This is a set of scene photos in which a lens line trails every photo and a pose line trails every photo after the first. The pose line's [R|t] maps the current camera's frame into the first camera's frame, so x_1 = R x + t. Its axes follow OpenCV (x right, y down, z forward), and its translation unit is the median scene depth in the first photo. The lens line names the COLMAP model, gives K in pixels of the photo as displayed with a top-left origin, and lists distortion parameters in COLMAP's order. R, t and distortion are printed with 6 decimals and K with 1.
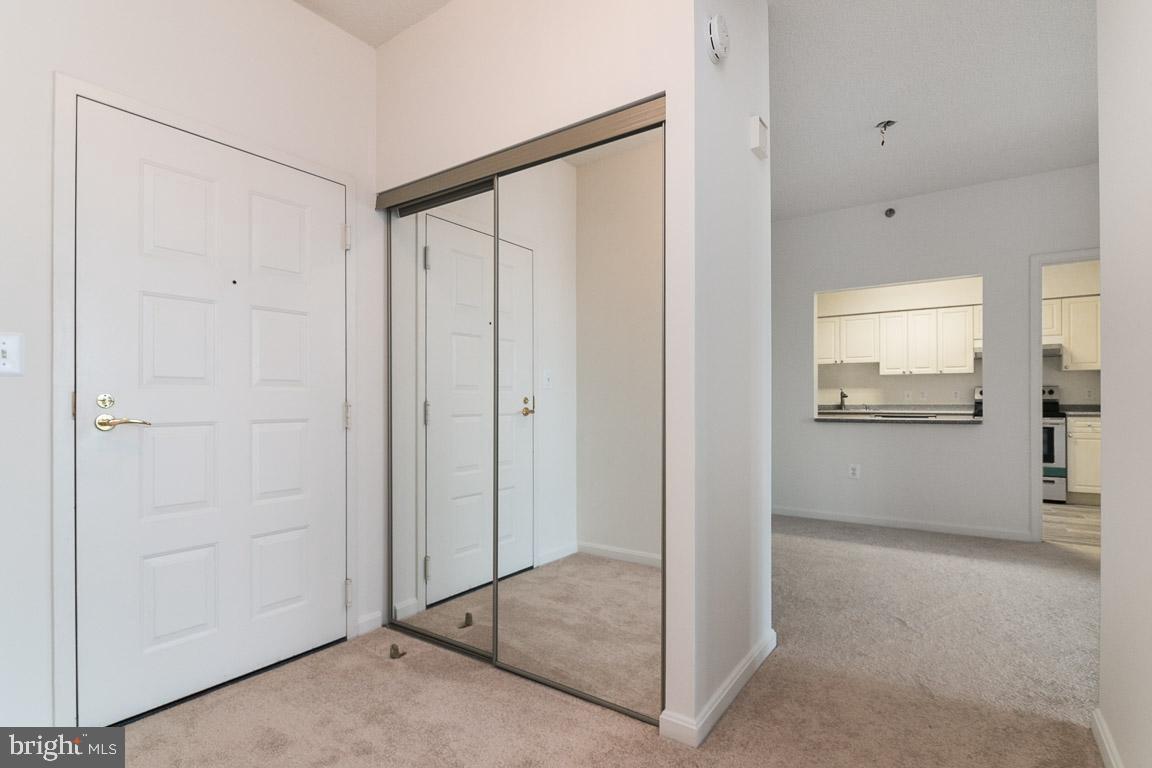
lens RADIAL K [[560.6, 0, 583.4], [0, 560.6, 390.3], [0, 0, 1]] dist [0.001222, -0.006563]
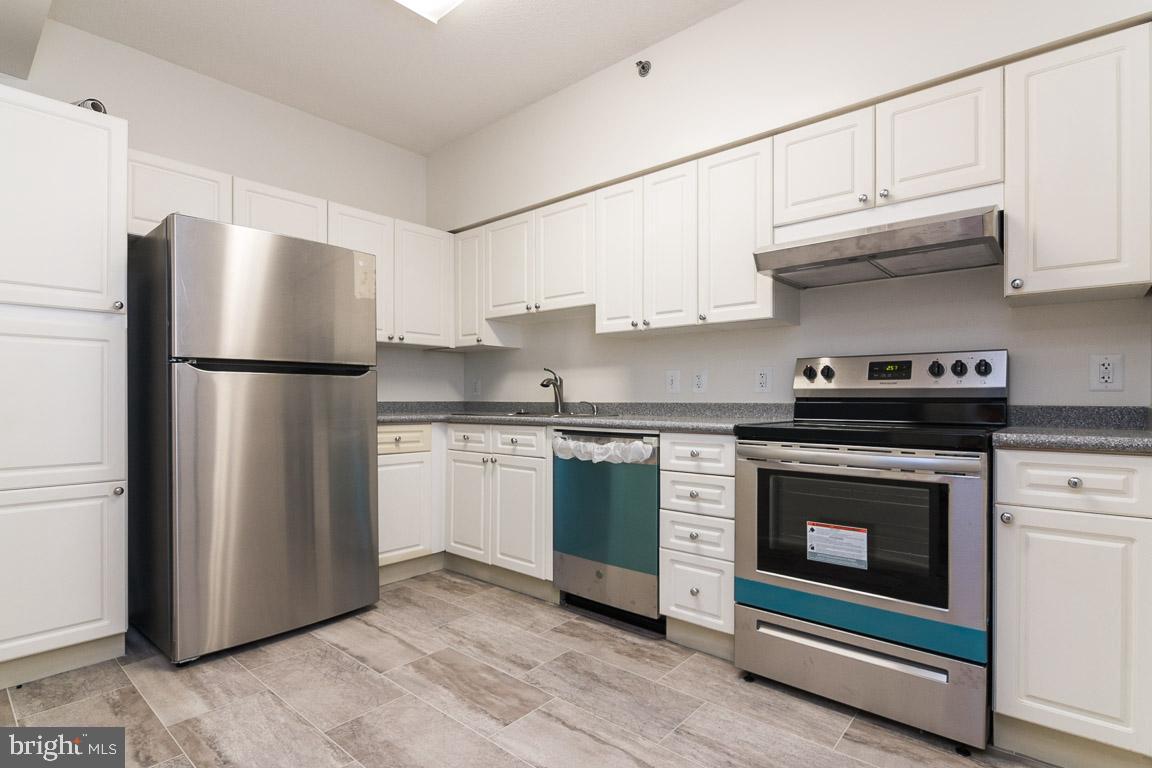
lens RADIAL K [[560.6, 0, 583.6], [0, 560.6, 385.7], [0, 0, 1]] dist [0.001222, -0.006563]
pose [[0.993659, 0.000561, -0.112435, 1.526403], [-0.000446, 0.999999, 0.001042, 0.032928], [0.112436, -0.000986, 0.993659, 1.537610]]
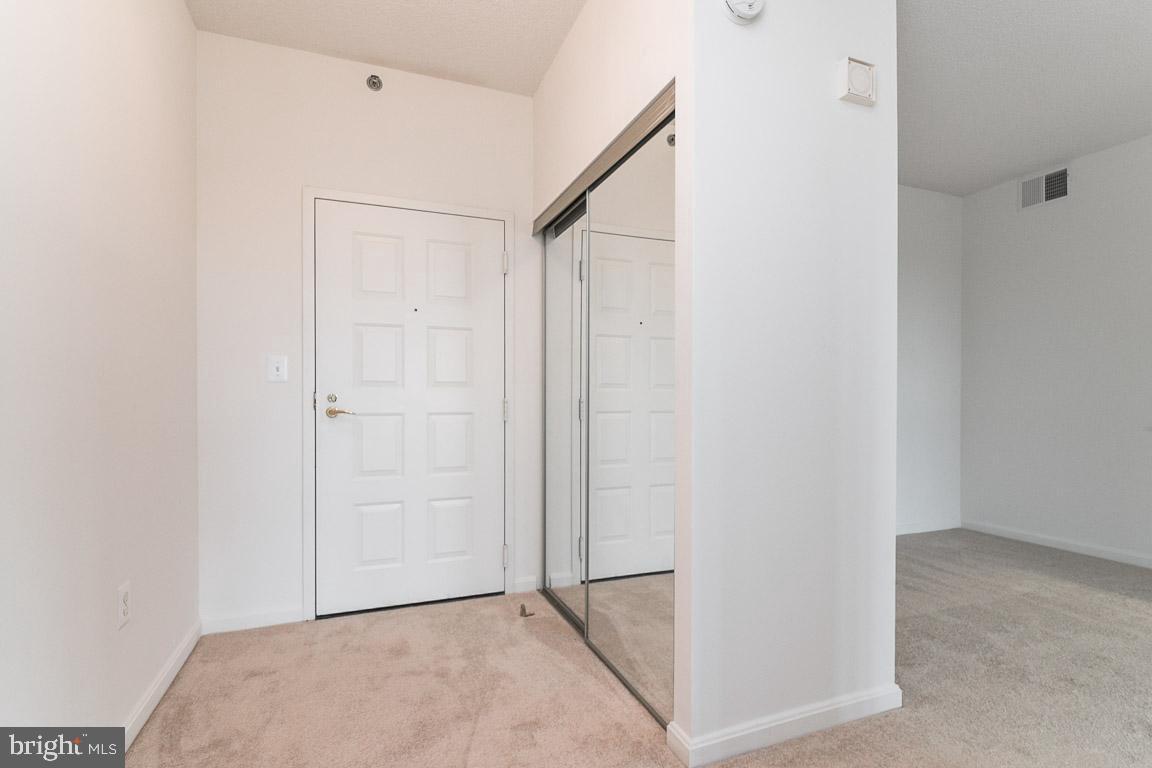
lens RADIAL K [[560.6, 0, 579.2], [0, 560.6, 391.2], [0, 0, 1]] dist [0.001222, -0.006563]
pose [[0.836084, 0.001022, -0.548600, 0.366128], [0.005239, 0.999938, 0.009848, -0.007555], [0.548576, -0.011108, 0.836027, 0.070939]]
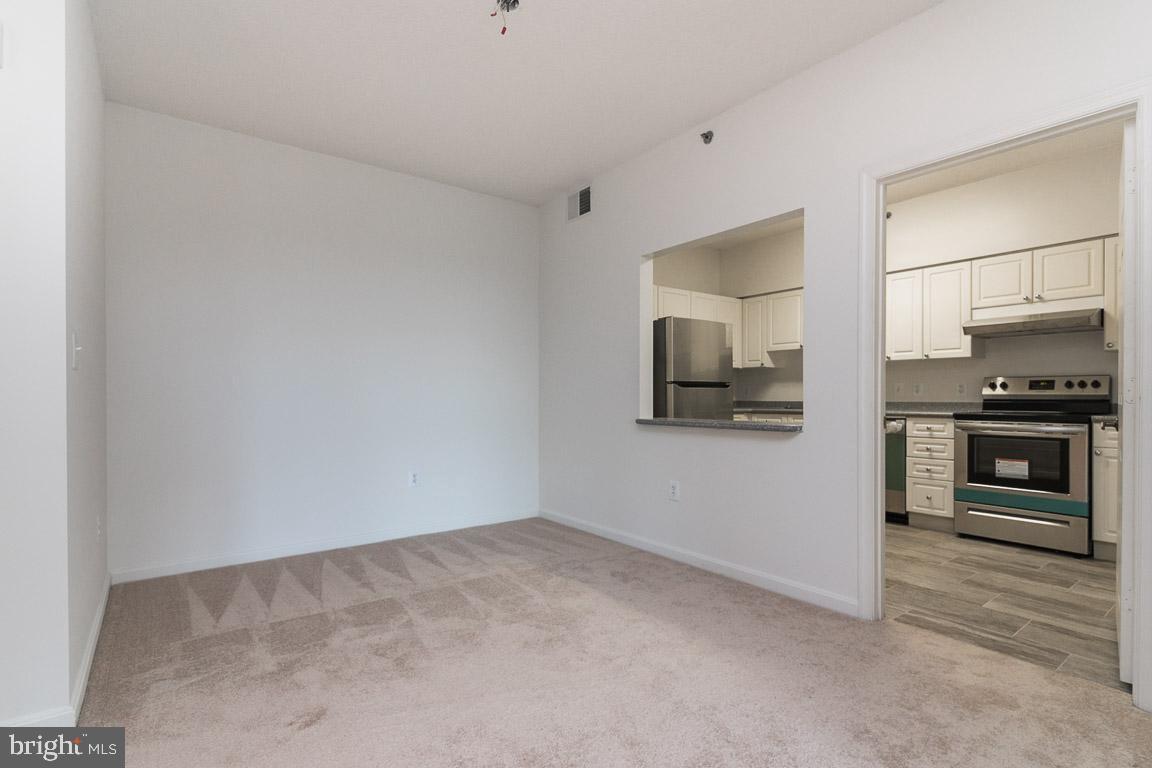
lens RADIAL K [[560.6, 0, 576.4], [0, 560.6, 387.9], [0, 0, 1]] dist [0.001222, -0.006563]
pose [[0.948387, -0.003178, -0.317098, 1.122514], [0.005595, 0.999962, 0.006710, -0.000243], [0.317065, -0.008137, 0.948369, 0.457488]]
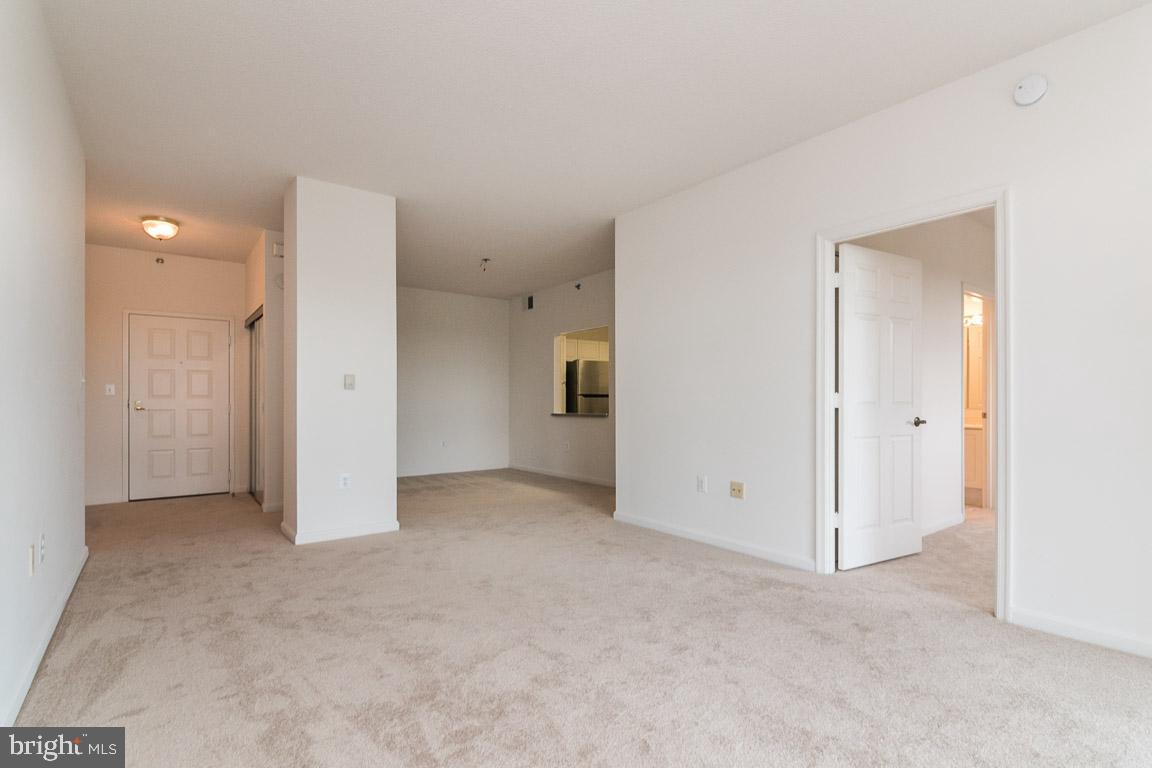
lens RADIAL K [[560.6, 0, 583.7], [0, 560.6, 394.0], [0, 0, 1]] dist [0.001222, -0.006563]
pose [[0.951697, 0.002650, -0.307027, 1.921015], [0.001439, 0.999913, 0.013091, -0.053089], [0.307036, -0.012901, 0.951611, -0.972542]]
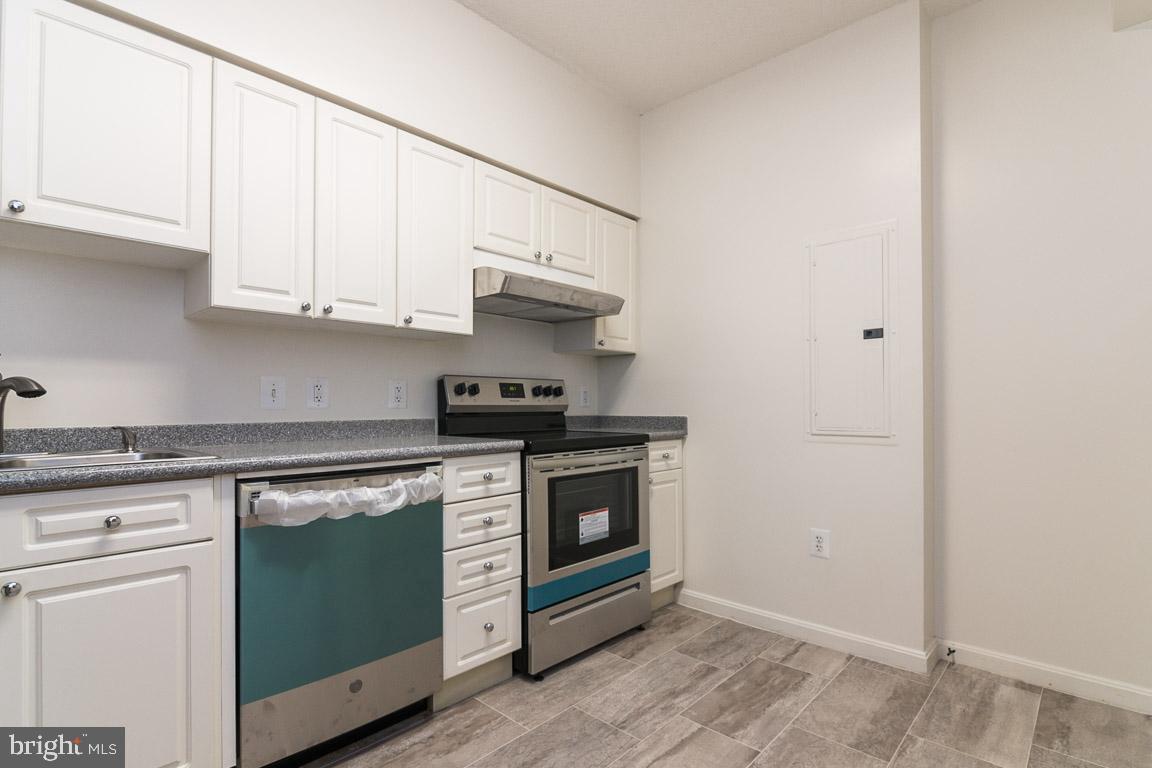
lens RADIAL K [[560.6, 0, 586.9], [0, 560.6, 409.4], [0, 0, 1]] dist [0.001222, -0.006563]
pose [[0.155233, -0.003471, 0.987872, 0.844775], [-0.014283, 0.999881, 0.005757, 0.037821], [-0.987775, -0.015004, 0.155165, 2.095125]]
